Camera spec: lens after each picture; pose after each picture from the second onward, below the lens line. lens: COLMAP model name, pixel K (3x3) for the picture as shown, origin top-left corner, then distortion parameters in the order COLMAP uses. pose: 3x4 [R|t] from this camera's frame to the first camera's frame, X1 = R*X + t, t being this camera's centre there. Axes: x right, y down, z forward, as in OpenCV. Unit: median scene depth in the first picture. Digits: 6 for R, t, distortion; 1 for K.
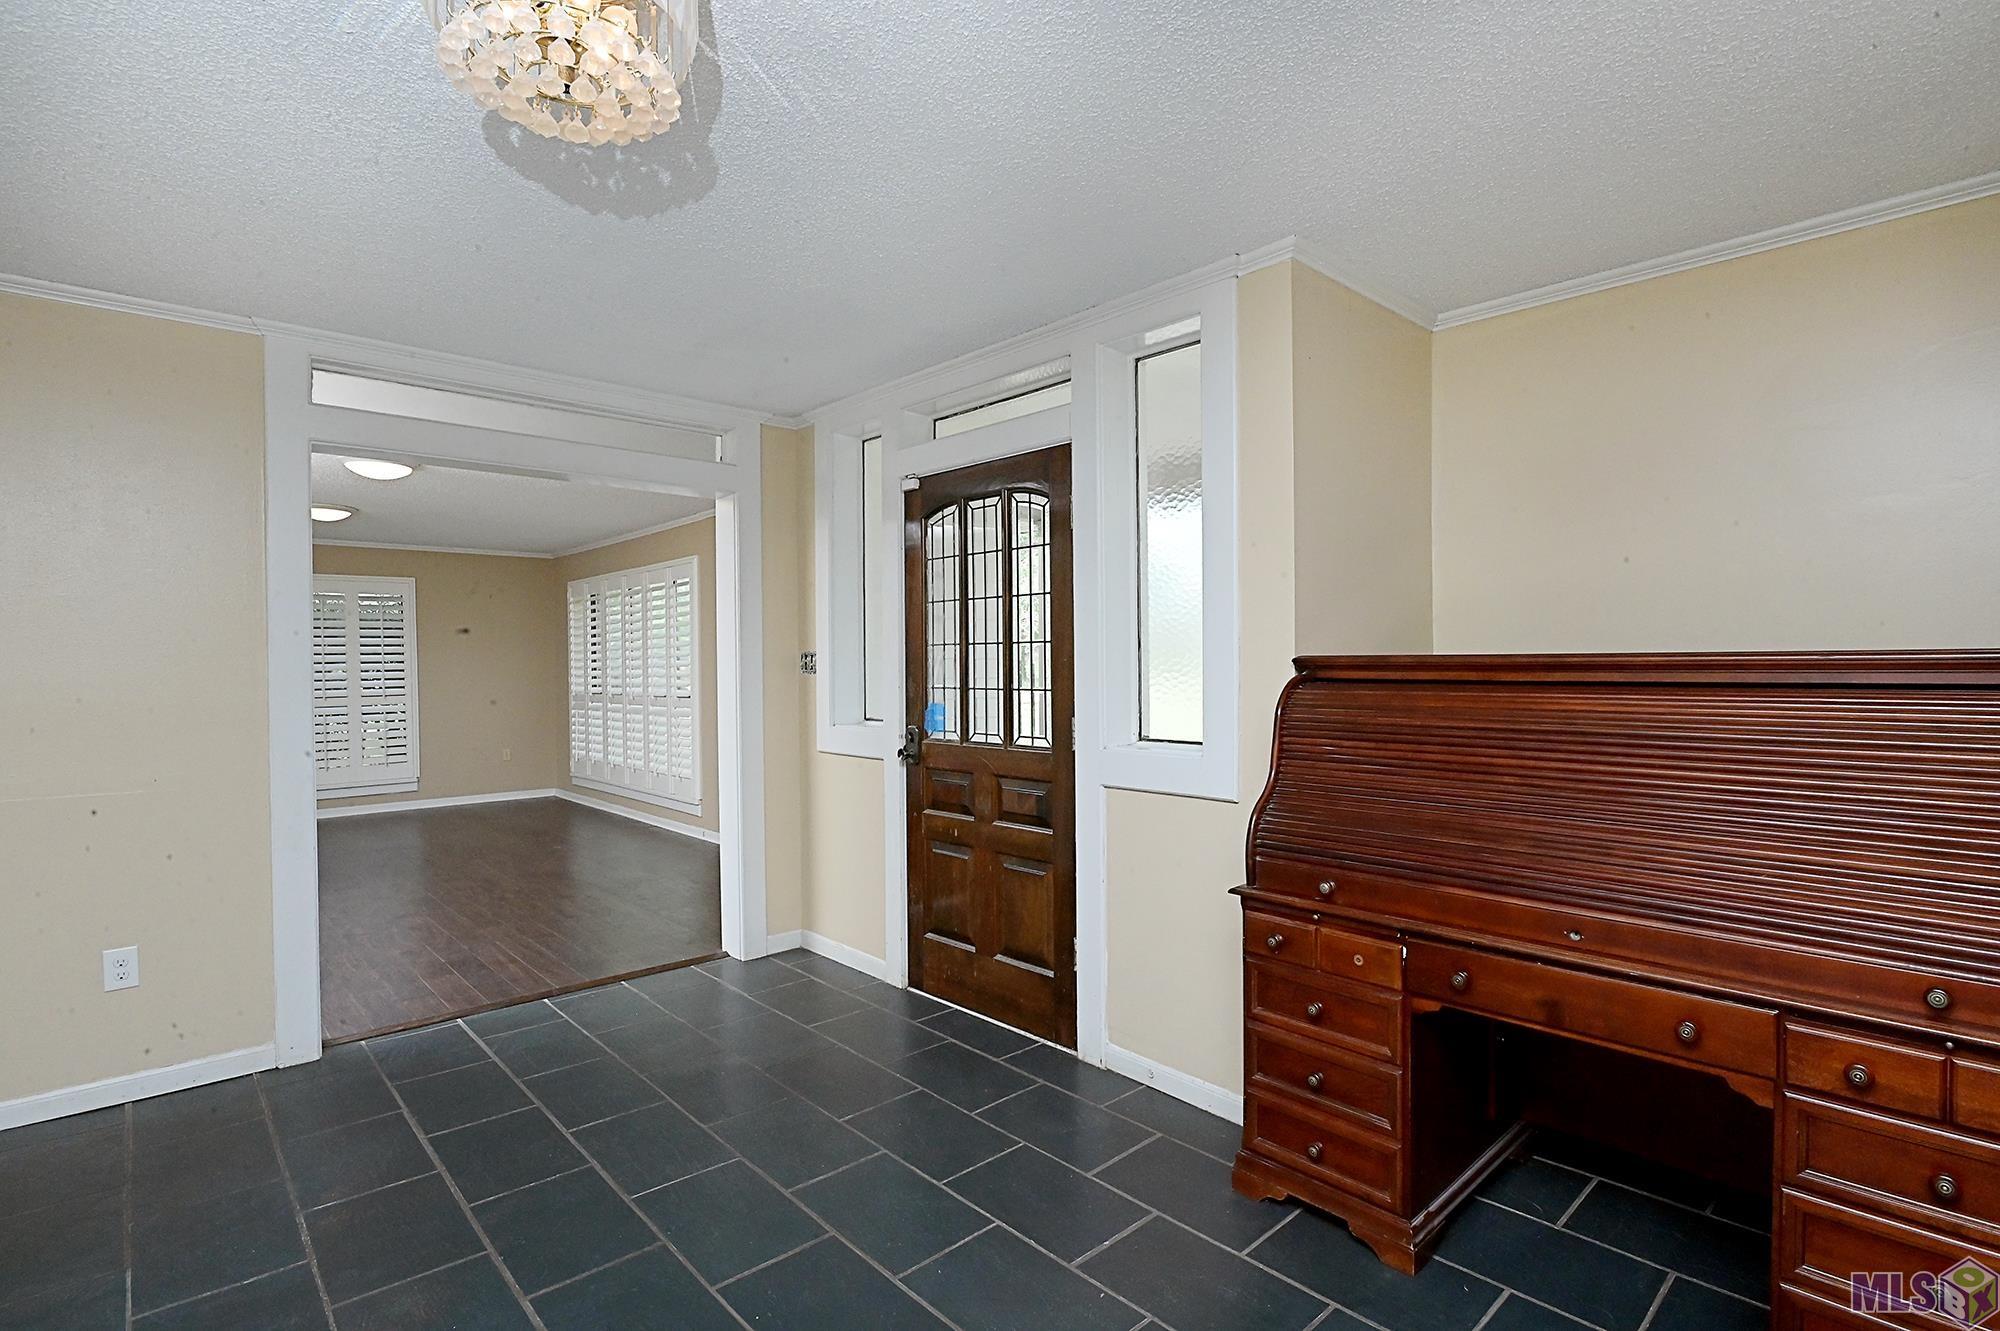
lens RADIAL K [[933.6, 0, 1000.0], [0, 933.6, 665.5], [0, 0, 1]] dist [-0.010204, -0.000210]
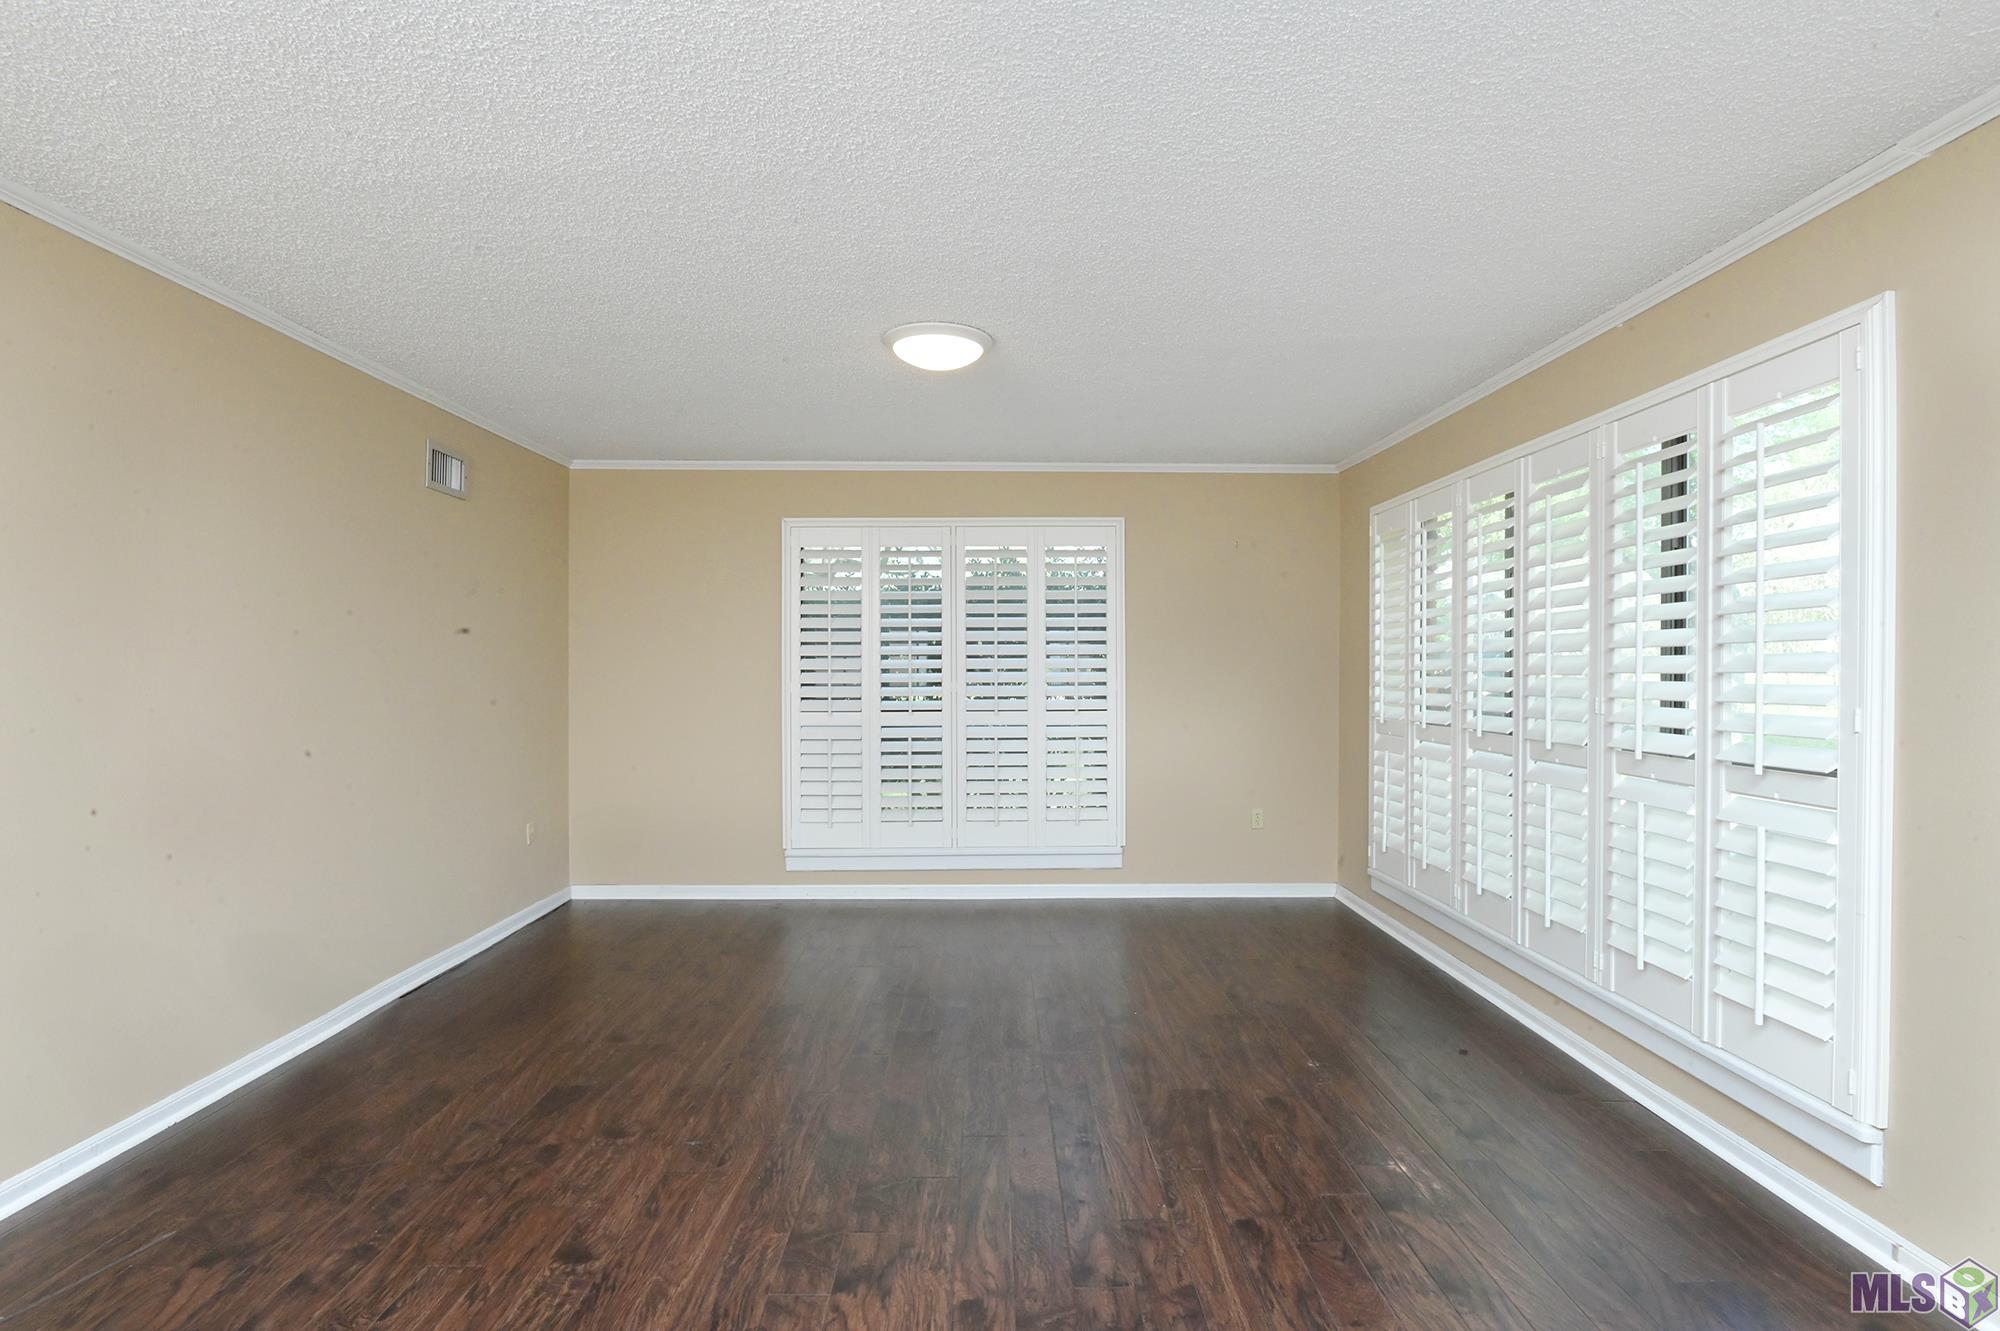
lens RADIAL K [[933.6, 0, 1000.0], [0, 933.6, 665.5], [0, 0, 1]] dist [-0.010204, -0.000210]
pose [[0.754008, 0.014706, -0.656700, -0.531593], [-0.017464, 0.999845, 0.002338, 0.004682], [0.656633, 0.009705, 0.754148, 0.900599]]
